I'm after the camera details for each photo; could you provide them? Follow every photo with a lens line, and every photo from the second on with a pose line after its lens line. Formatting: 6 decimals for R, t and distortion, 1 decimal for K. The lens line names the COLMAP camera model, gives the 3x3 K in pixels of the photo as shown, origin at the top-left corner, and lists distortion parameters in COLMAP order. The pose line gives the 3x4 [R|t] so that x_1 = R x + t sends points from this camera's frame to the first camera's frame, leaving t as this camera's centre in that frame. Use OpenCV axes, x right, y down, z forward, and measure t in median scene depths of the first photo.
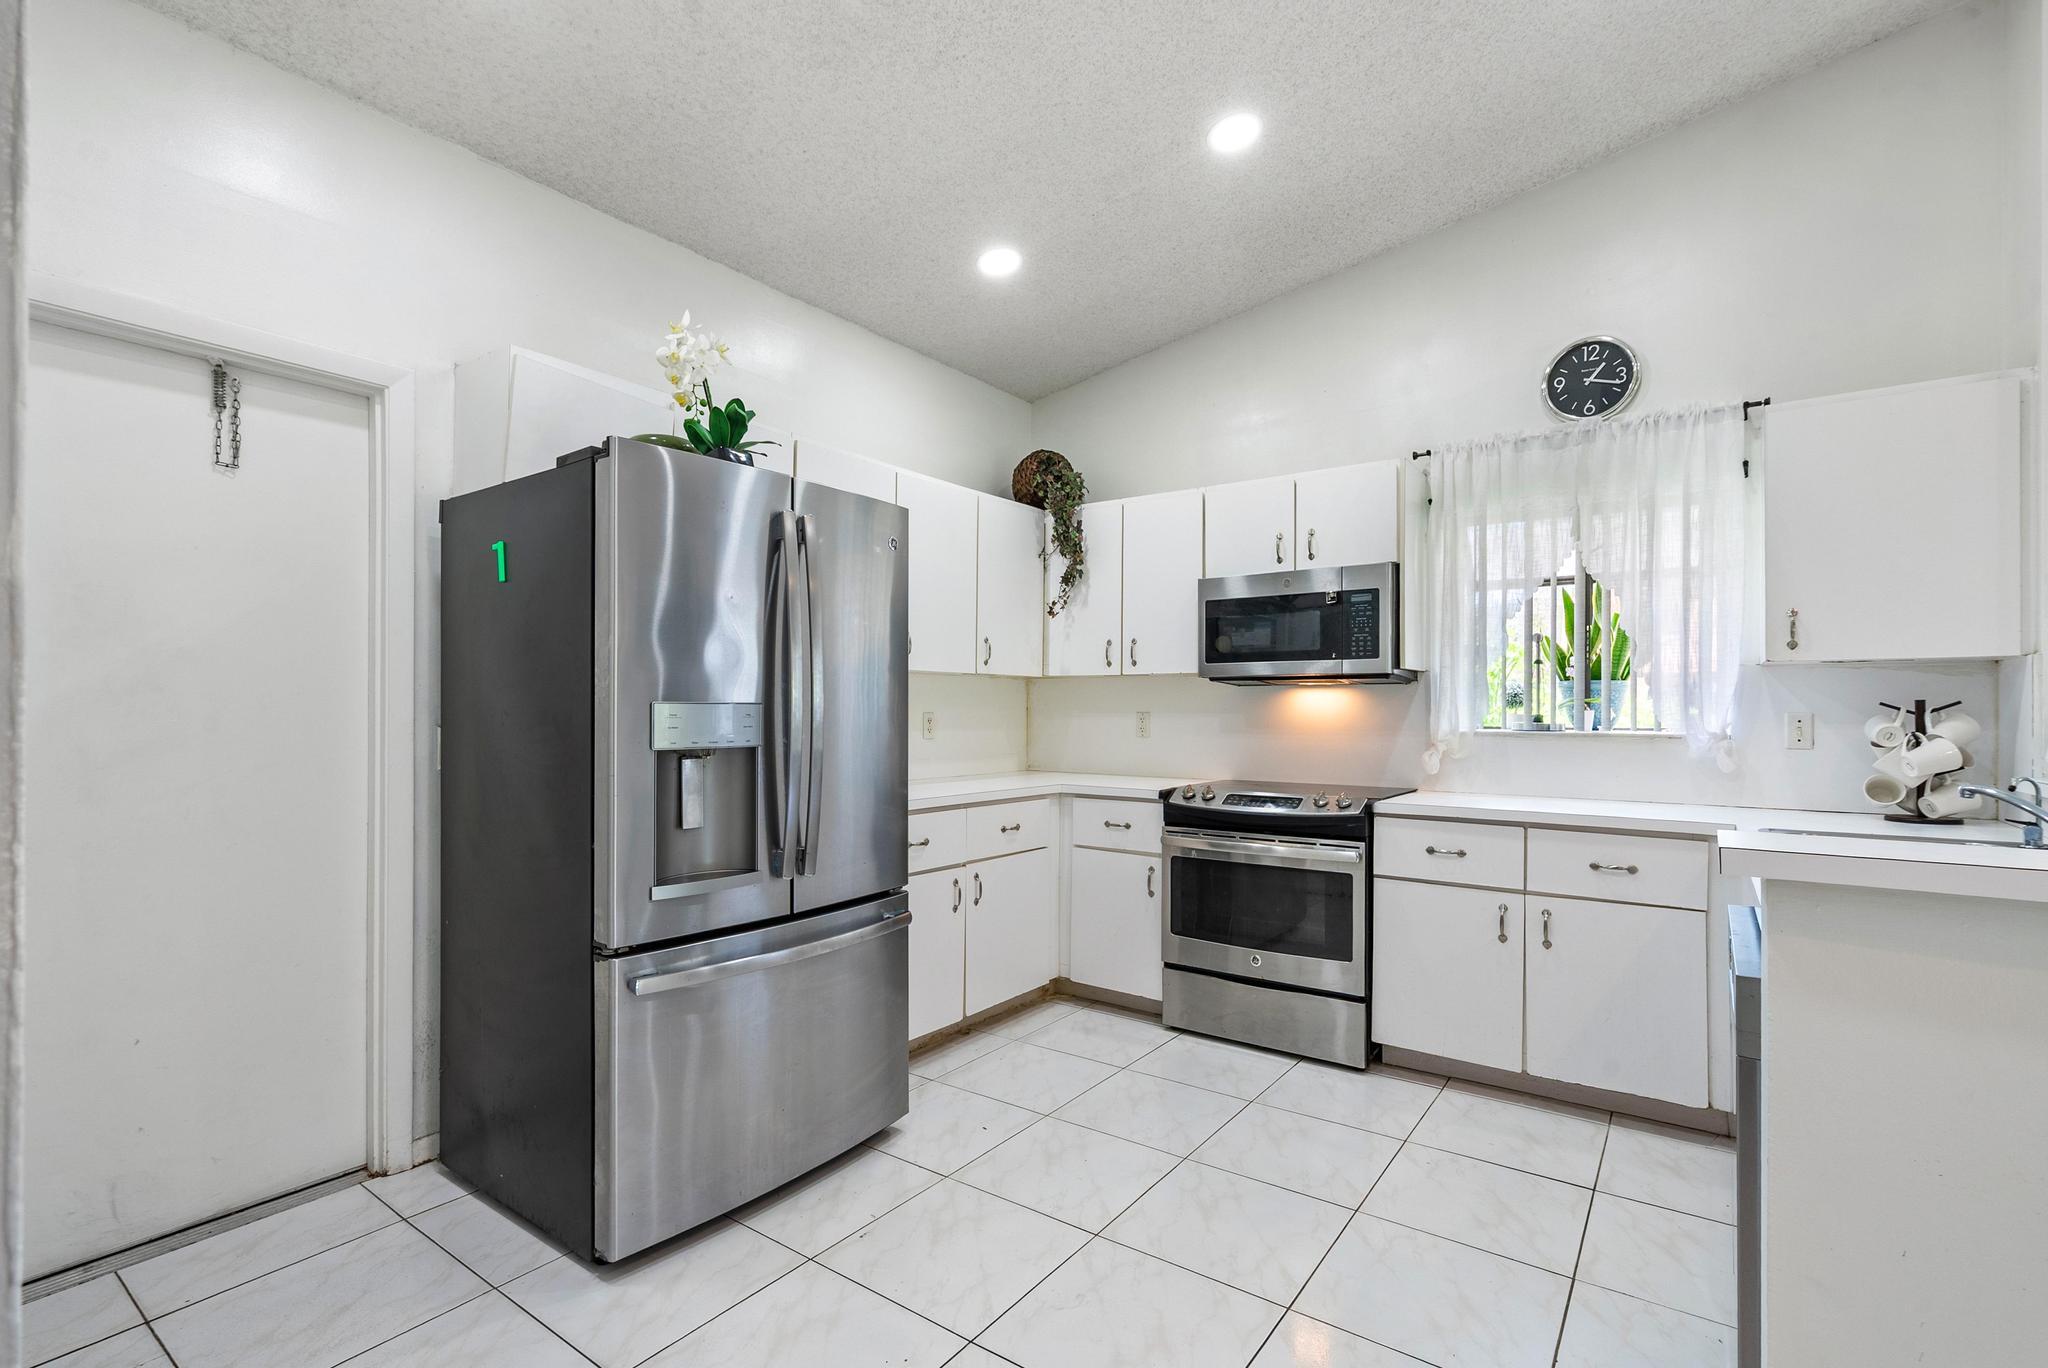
lens RADIAL K [[933.1, 0, 1030.3], [0, 933.1, 709.7], [0, 0, 1]] dist [-0.001281, 0.000058]
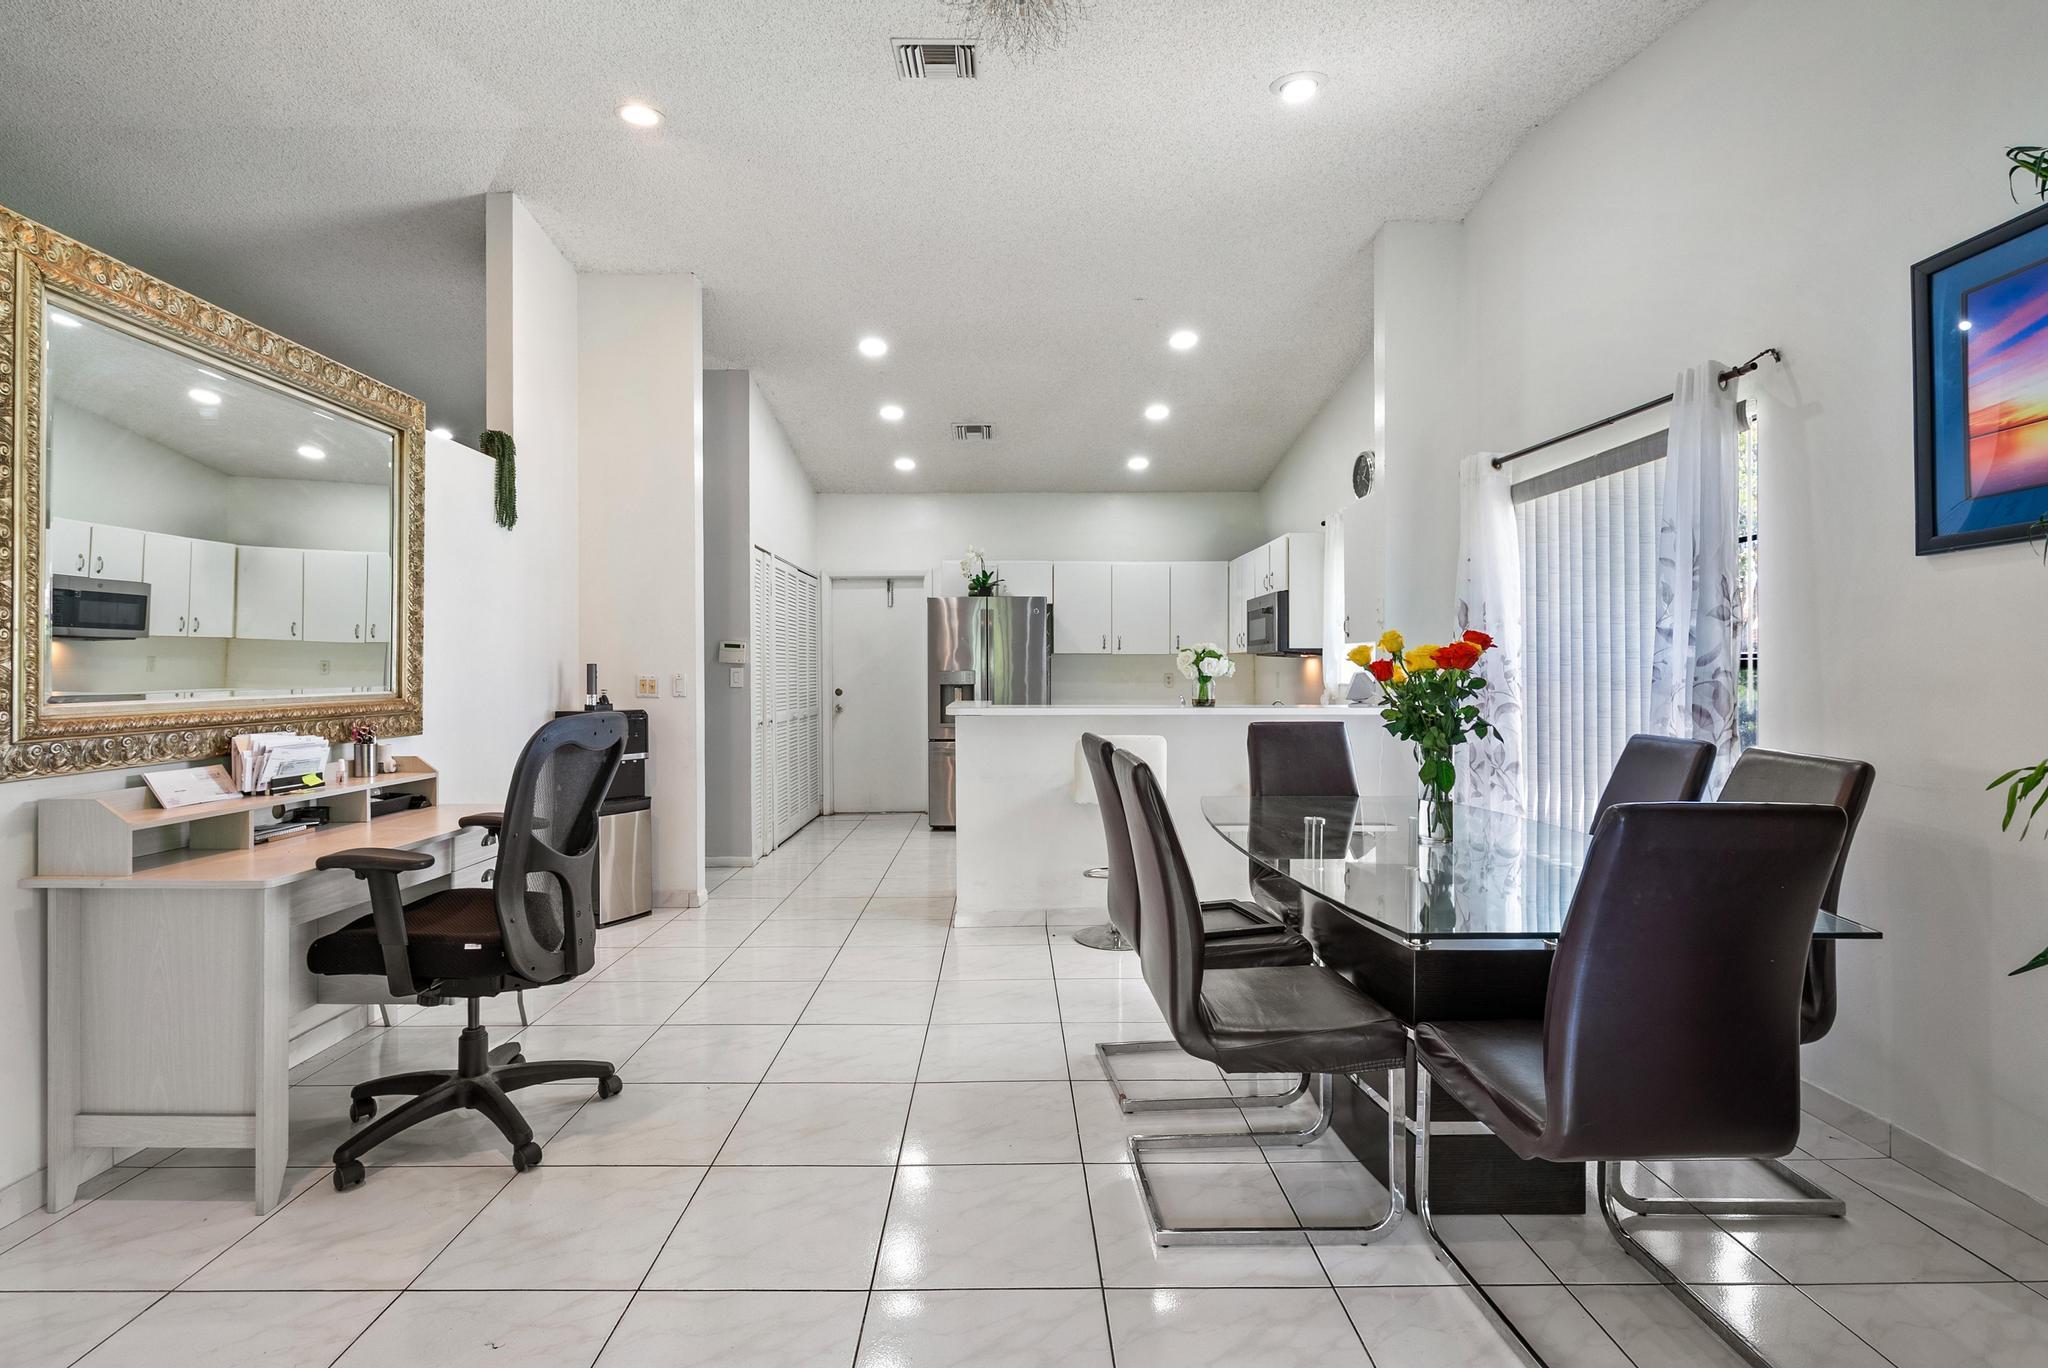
lens RADIAL K [[941.8, 0, 1023.4], [0, 941.8, 668.0], [0, 0, 1]] dist [0.000493, 0.000885]
pose [[0.596889, -0.007353, -0.802290, 1.640113], [0.003424, 0.999972, -0.006617, 0.003459], [0.802317, 0.001202, 0.596898, -0.533477]]
